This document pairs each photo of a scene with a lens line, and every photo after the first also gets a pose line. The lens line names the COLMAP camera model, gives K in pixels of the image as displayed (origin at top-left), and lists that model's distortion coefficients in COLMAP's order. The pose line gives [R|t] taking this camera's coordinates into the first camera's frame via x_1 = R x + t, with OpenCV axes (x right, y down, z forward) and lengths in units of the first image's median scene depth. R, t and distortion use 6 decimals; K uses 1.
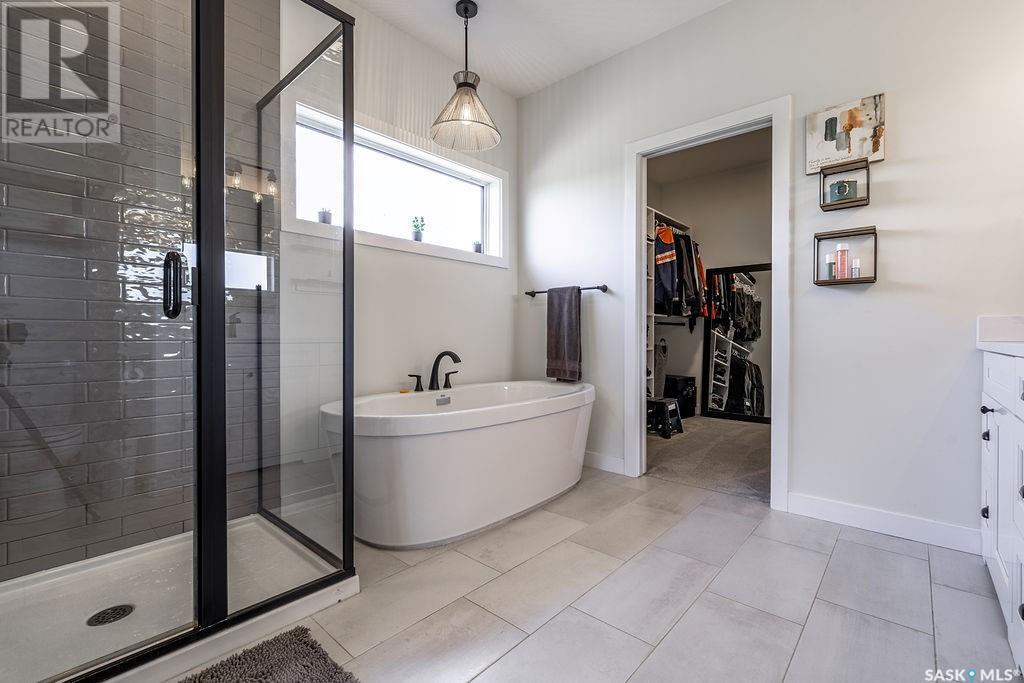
lens RADIAL K [[454.5, 0, 507.1], [0, 454.5, 340.6], [0, 0, 1]] dist [0.000208, -0.000457]
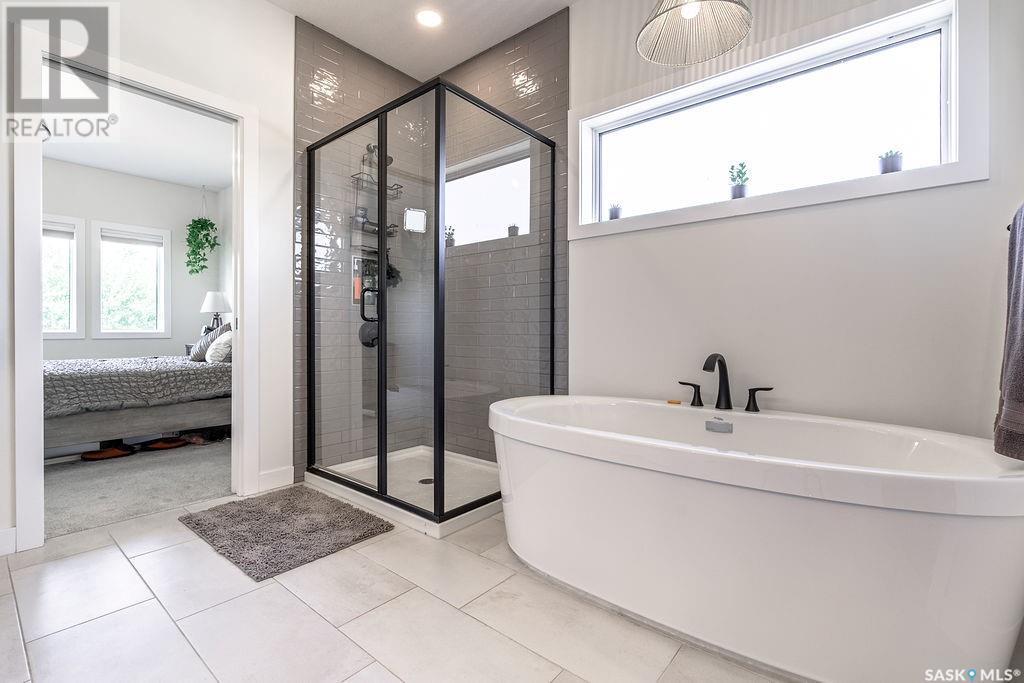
lens RADIAL K [[454.5, 0, 514.0], [0, 454.5, 331.9], [0, 0, 1]] dist [0.000208, -0.000457]
pose [[0.046182, -0.002177, -0.998931, 0.646620], [-0.009900, 0.999948, -0.002637, -0.005871], [0.998884, 0.010011, 0.046158, 0.803668]]
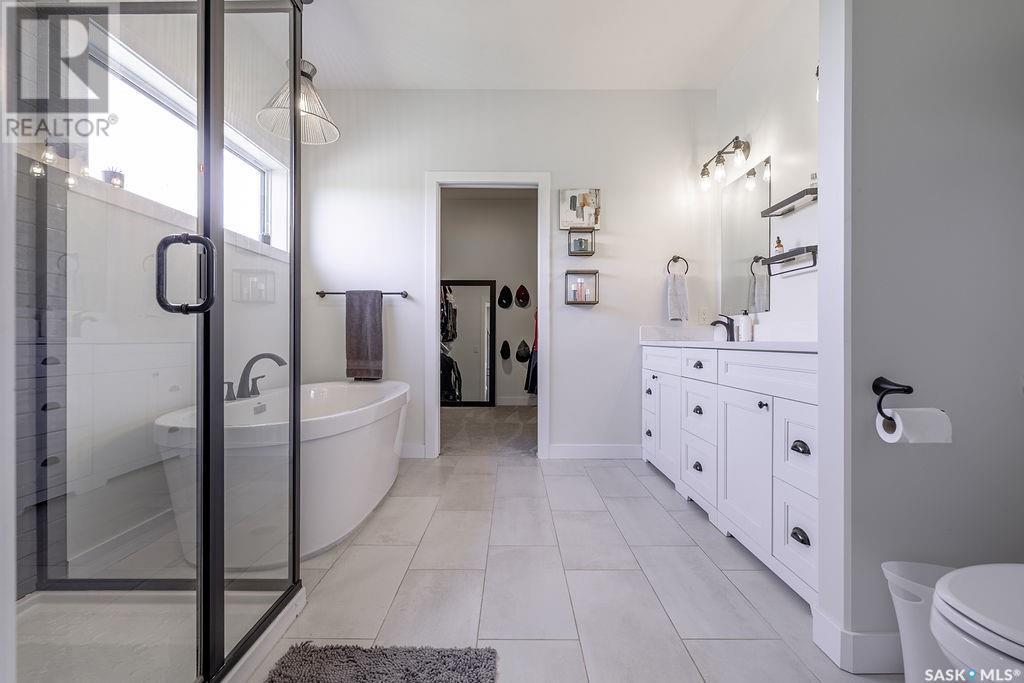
lens RADIAL K [[454.5, 0, 509.8], [0, 454.5, 342.6], [0, 0, 1]] dist [0.000208, -0.000457]
pose [[0.745556, -0.005703, 0.666418, -0.452816], [0.004499, 0.999984, 0.003524, 0.000698], [-0.666428, 0.000371, 0.745570, -0.002613]]
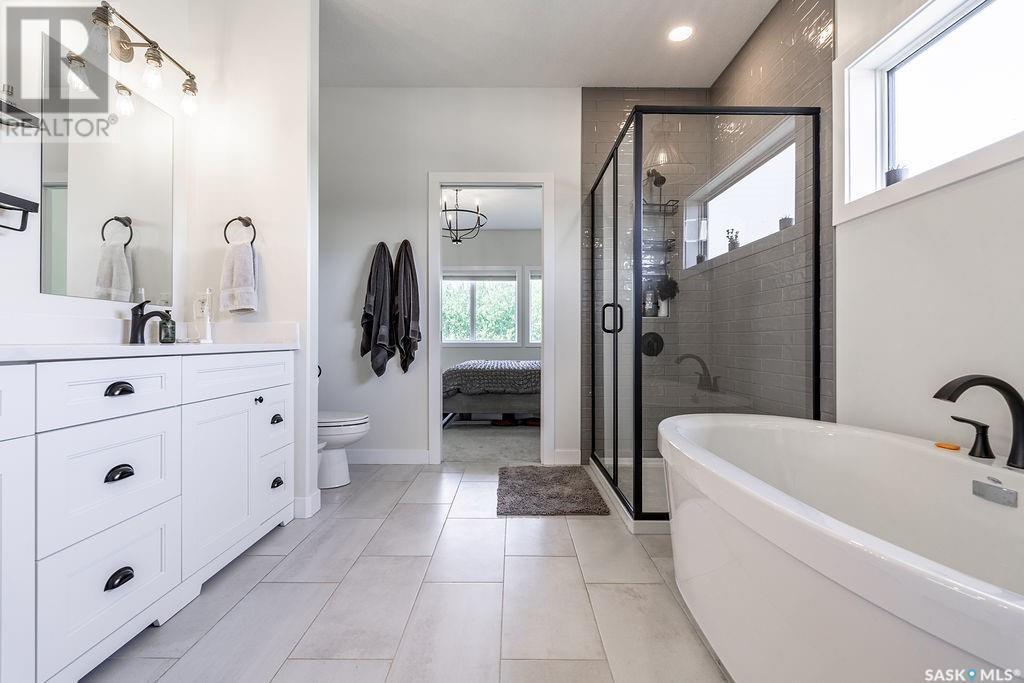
lens RADIAL K [[454.5, 0, 520.1], [0, 454.5, 340.0], [0, 0, 1]] dist [0.000208, -0.000457]
pose [[-0.730172, -0.005742, -0.683239, 0.581788], [-0.007810, 0.999969, -0.000058, -0.008522], [0.683219, 0.005294, -0.730194, 1.228324]]
